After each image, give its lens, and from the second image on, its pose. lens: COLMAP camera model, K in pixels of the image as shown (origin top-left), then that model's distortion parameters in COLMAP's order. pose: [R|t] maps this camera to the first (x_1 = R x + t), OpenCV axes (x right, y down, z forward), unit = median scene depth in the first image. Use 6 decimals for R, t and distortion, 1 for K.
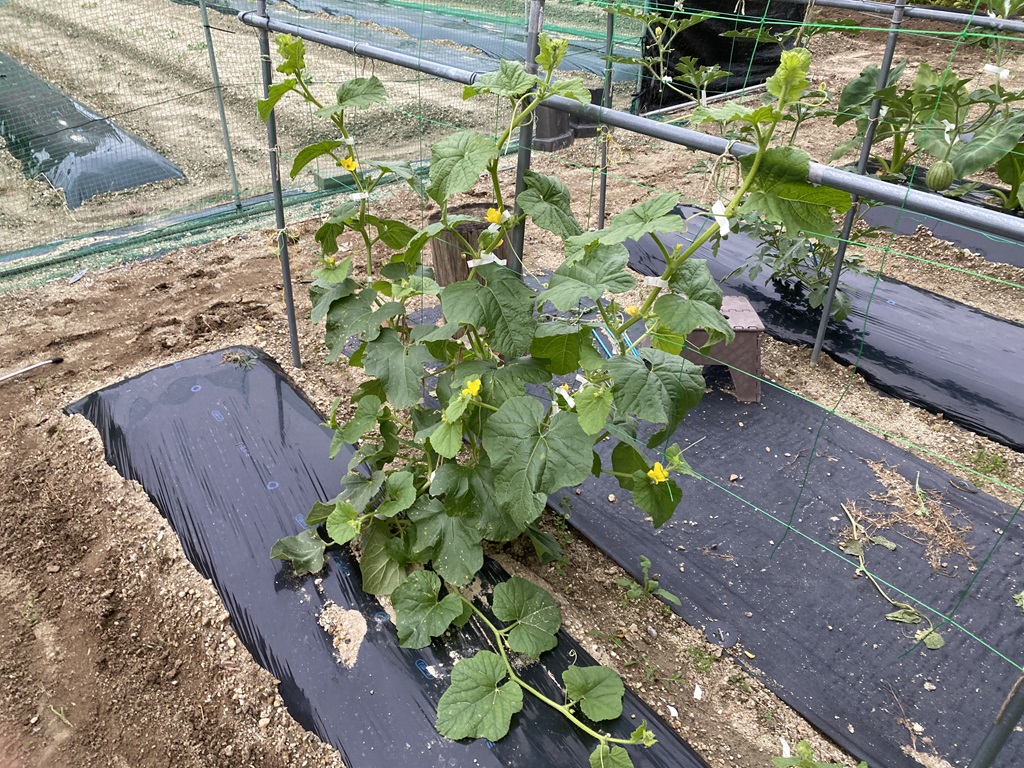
lens RADIAL K [[754.7, 0, 511.0], [0, 754.7, 382.0], [0, 0, 1]] dist [0.024694, -0.033643]
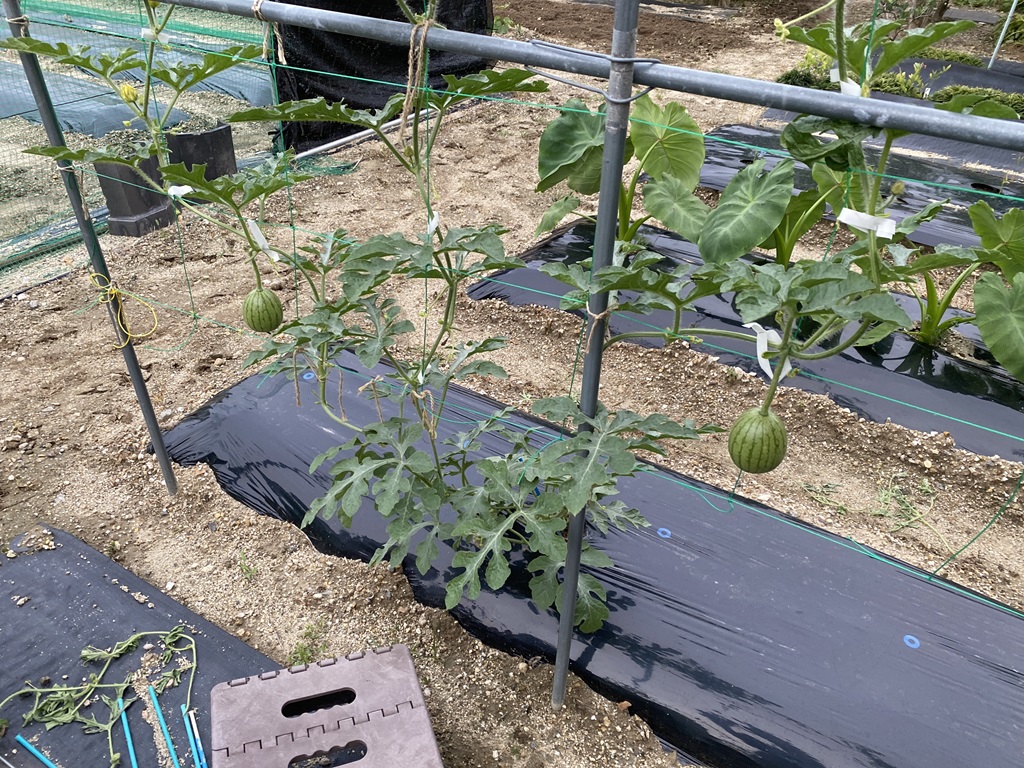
lens RADIAL K [[754.7, 0, 507.1], [0, 754.7, 384.8], [0, 0, 1]] dist [0.024694, -0.033643]
pose [[0.943824, -0.154548, 0.292081, 0.196131], [0.148904, 0.987976, 0.041601, -0.220343], [-0.294999, 0.004228, 0.955488, 0.399799]]
